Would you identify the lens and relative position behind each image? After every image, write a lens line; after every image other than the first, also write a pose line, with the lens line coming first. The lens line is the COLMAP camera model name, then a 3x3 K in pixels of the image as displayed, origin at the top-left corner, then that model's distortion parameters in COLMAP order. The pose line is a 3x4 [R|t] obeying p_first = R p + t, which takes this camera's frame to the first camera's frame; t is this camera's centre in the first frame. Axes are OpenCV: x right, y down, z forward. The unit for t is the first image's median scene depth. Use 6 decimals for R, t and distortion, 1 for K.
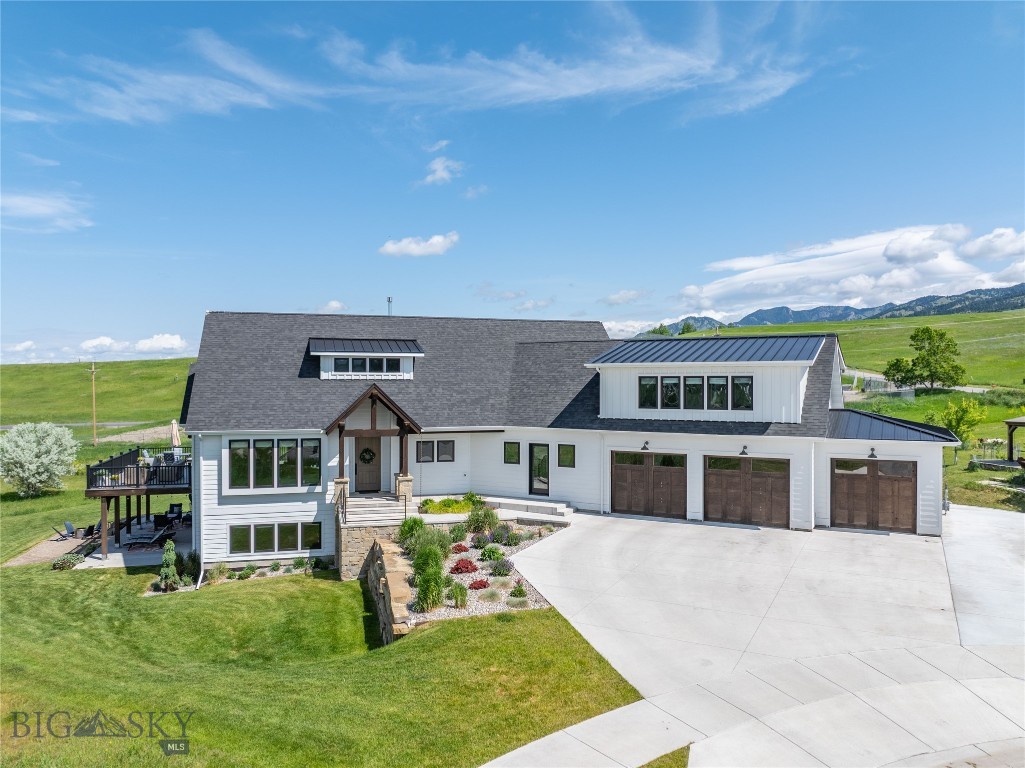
lens RADIAL K [[720.1, 0, 514.3], [0, 720.1, 379.2], [0, 0, 1]] dist [-0.033229, 0.010118]
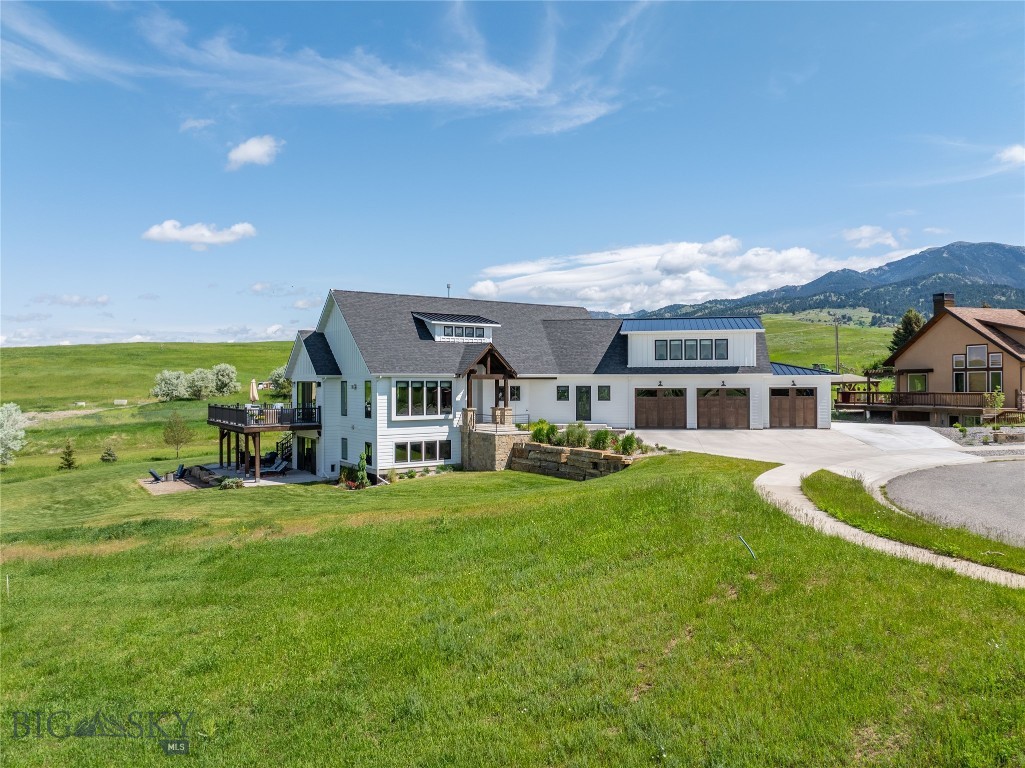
lens RADIAL K [[720.1, 0, 501.9], [0, 720.1, 406.1], [0, 0, 1]] dist [-0.033229, 0.010118]
pose [[0.956920, -0.014417, 0.289993, -0.564169], [0.004163, 0.999345, 0.035944, 0.078162], [-0.290322, -0.033188, 0.956353, -0.375770]]
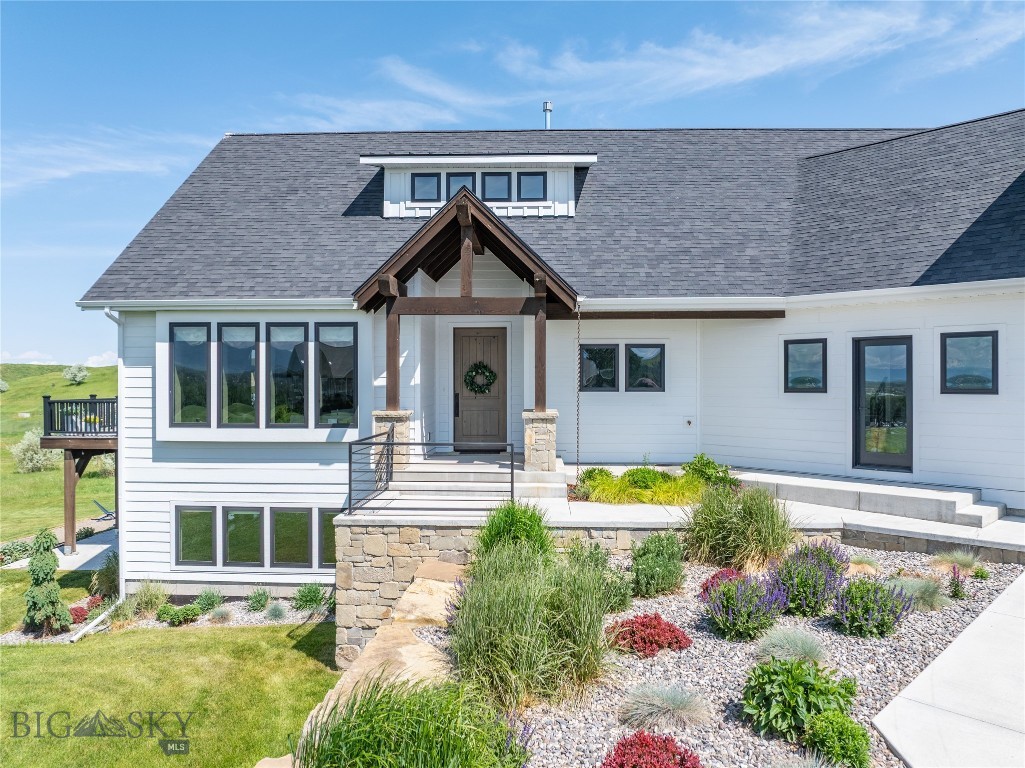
lens RADIAL K [[720.1, 0, 517.1], [0, 720.1, 380.0], [0, 0, 1]] dist [-0.033229, 0.010118]
pose [[0.950022, -0.002255, -0.312176, -0.032662], [0.001858, 0.999997, -0.001567, 0.114420], [0.312178, 0.000909, 0.950023, 0.580051]]
